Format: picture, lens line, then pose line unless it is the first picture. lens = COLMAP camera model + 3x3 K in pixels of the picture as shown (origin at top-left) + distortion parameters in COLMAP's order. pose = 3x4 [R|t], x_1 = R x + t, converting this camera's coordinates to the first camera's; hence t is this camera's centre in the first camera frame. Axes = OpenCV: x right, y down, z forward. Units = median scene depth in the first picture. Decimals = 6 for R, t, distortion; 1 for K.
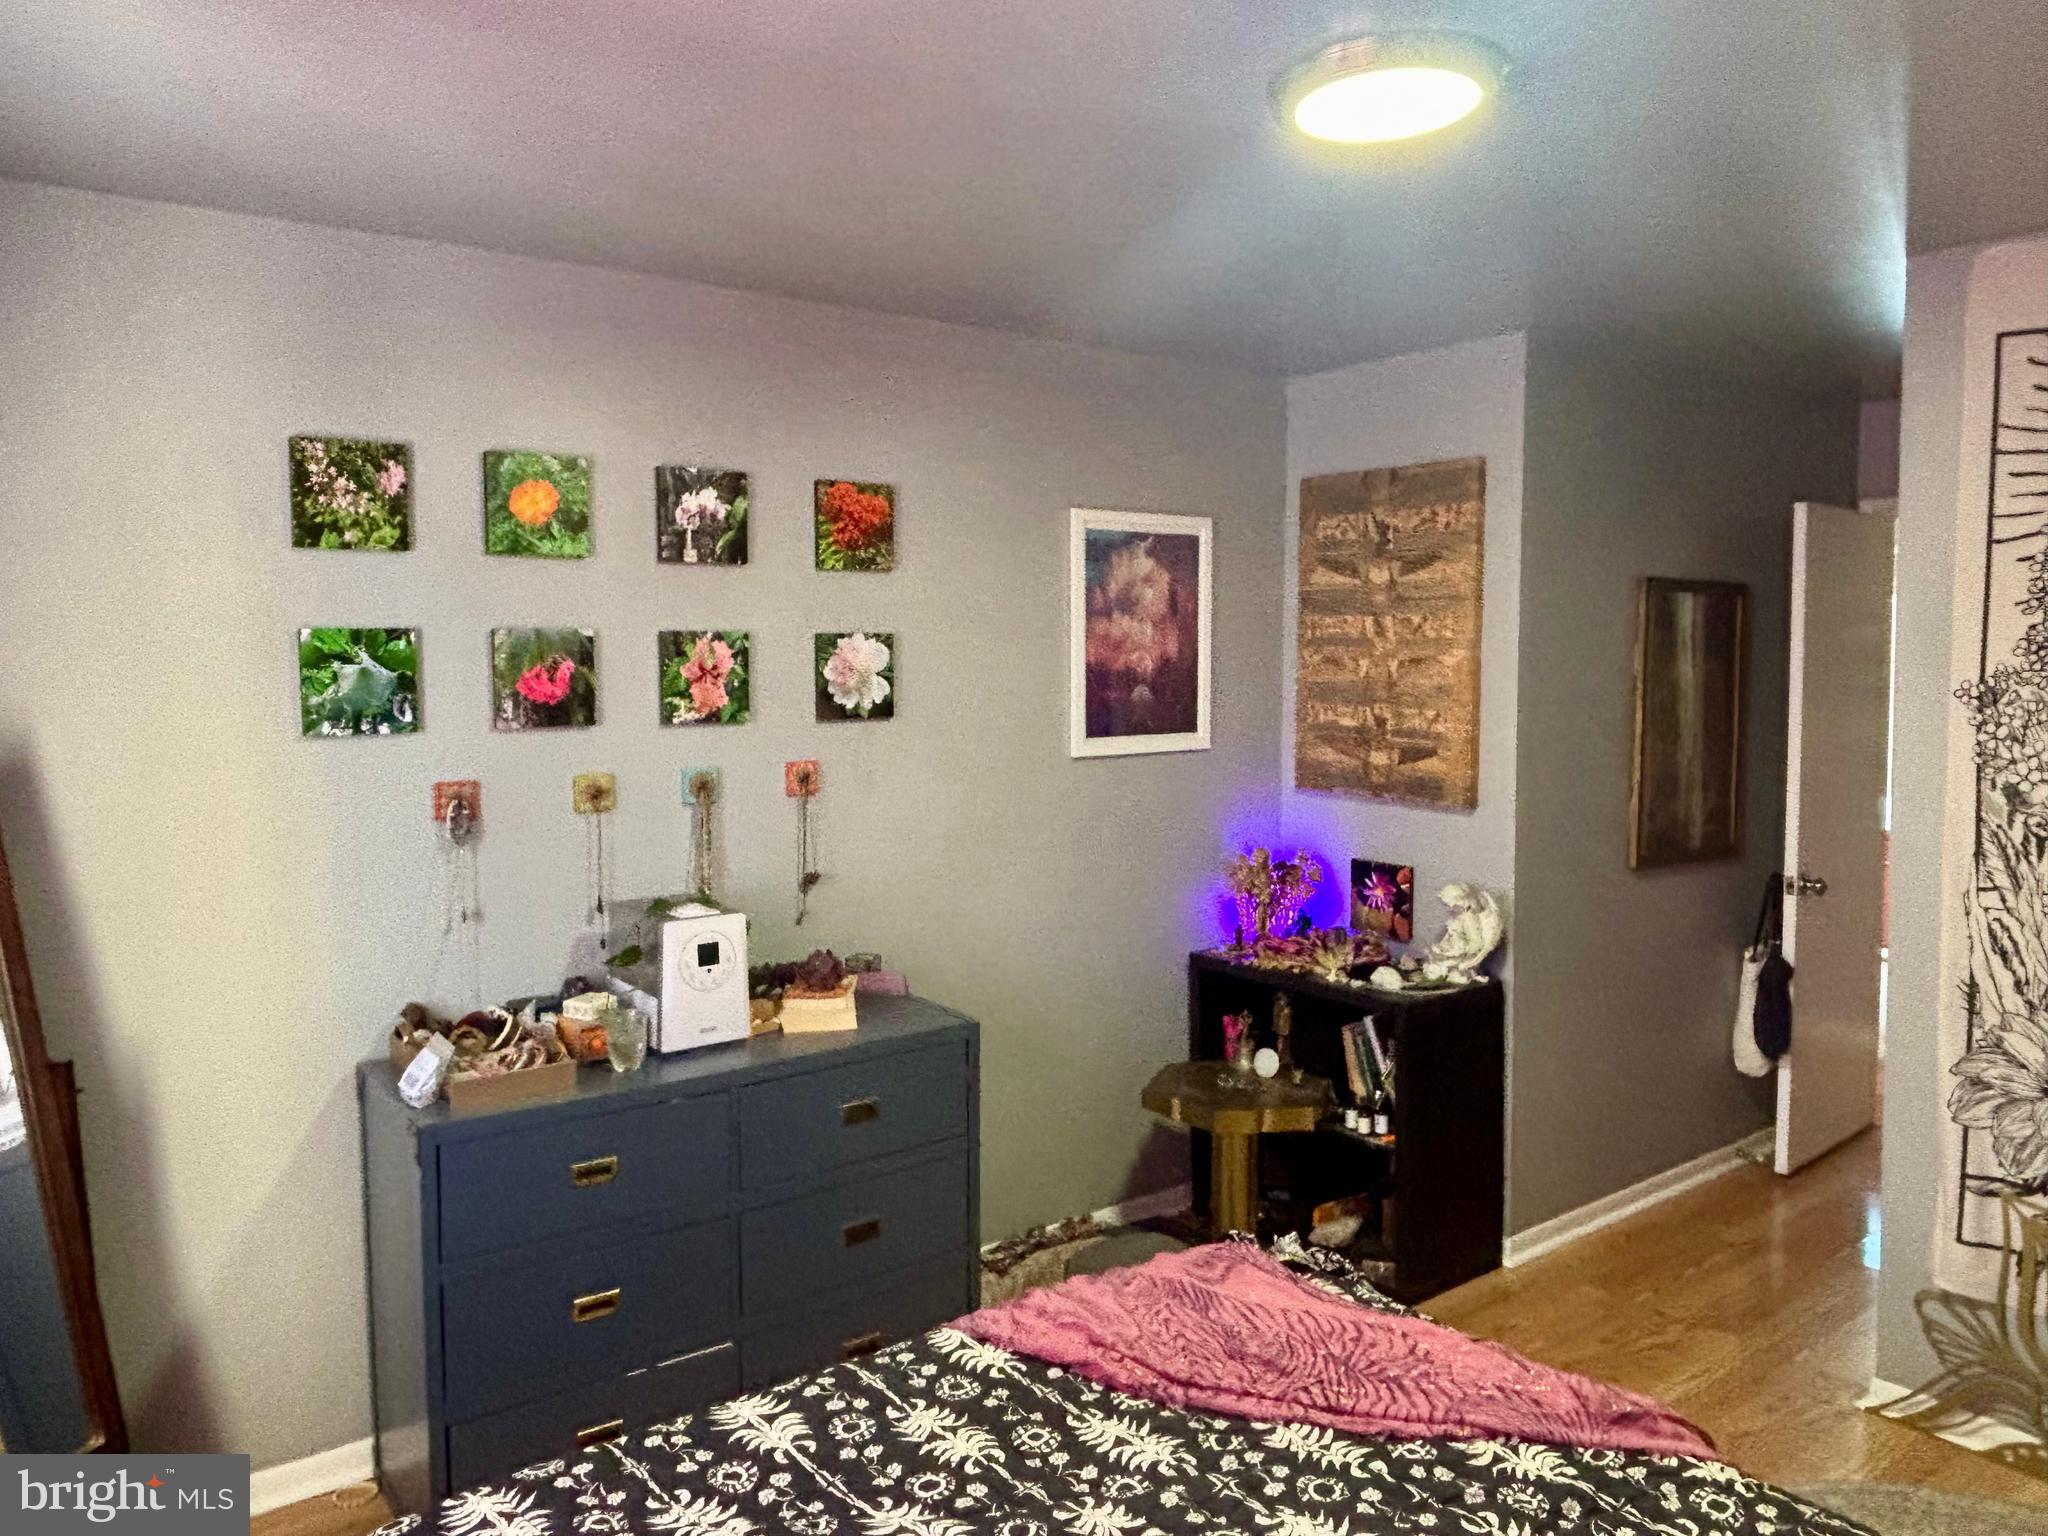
lens RADIAL K [[1441.1, 0, 1024.0], [0, 1441.1, 768.0], [0, 0, 1]] dist [0.067167, -0.081356]
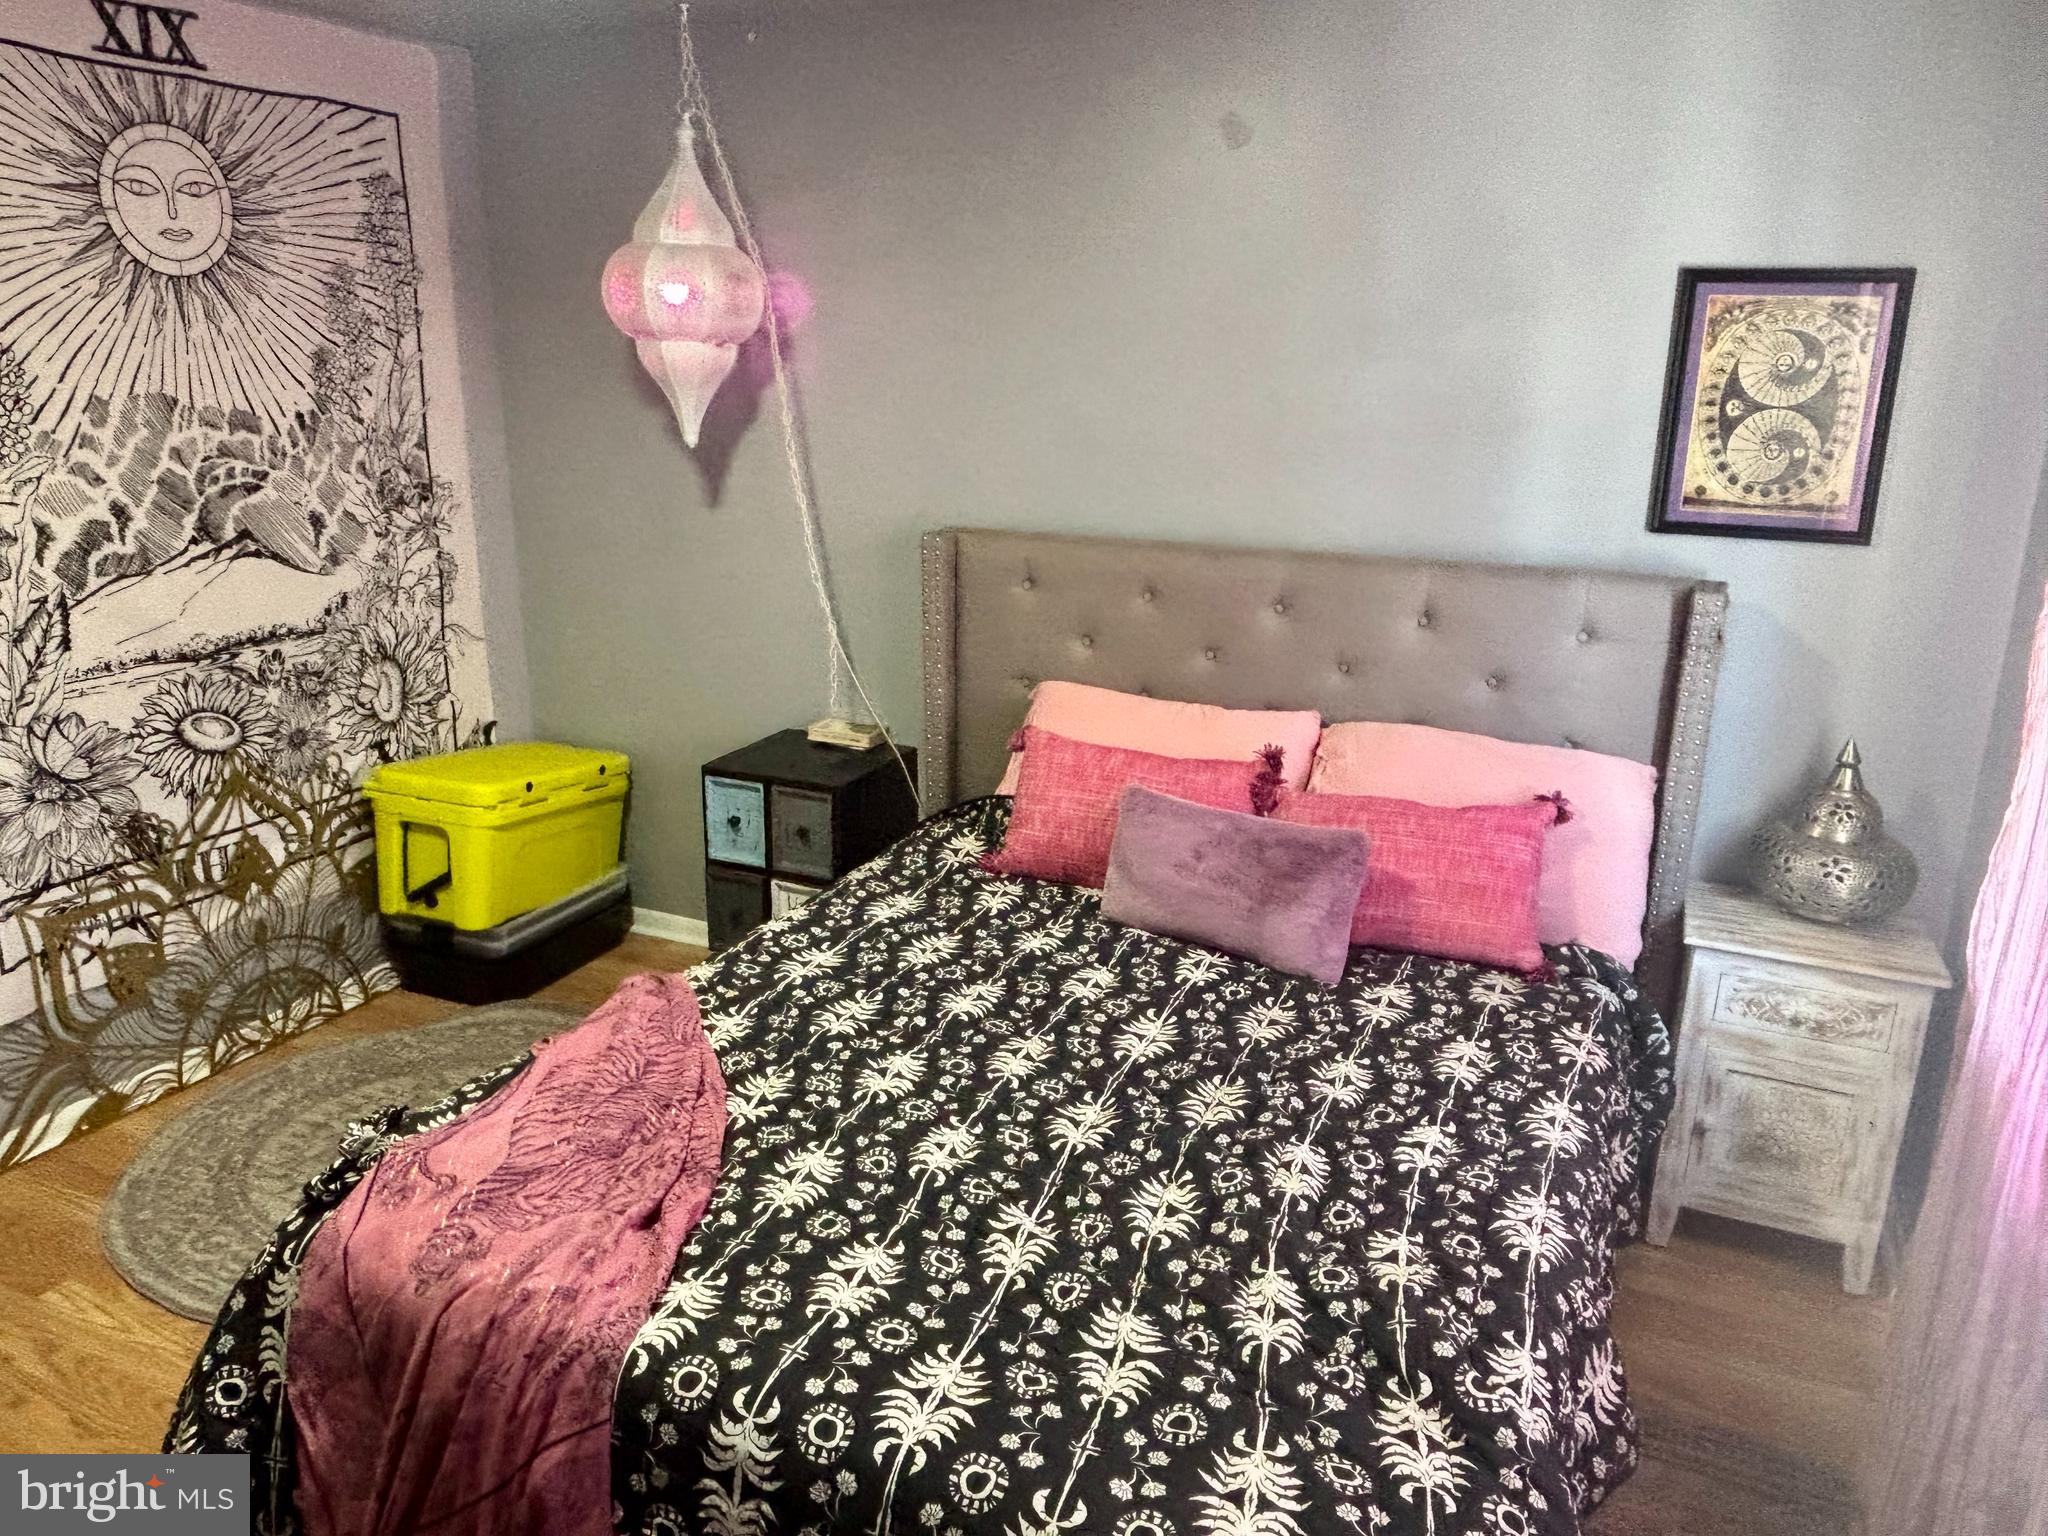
lens RADIAL K [[1441.1, 0, 1024.0], [0, 1441.1, 768.0], [0, 0, 1]] dist [0.067167, -0.081356]
pose [[-0.470997, -0.252030, 0.845365, -0.524892], [0.049452, 0.949267, 0.310559, -0.092704], [-0.880748, 0.188077, -0.434639, 0.804636]]
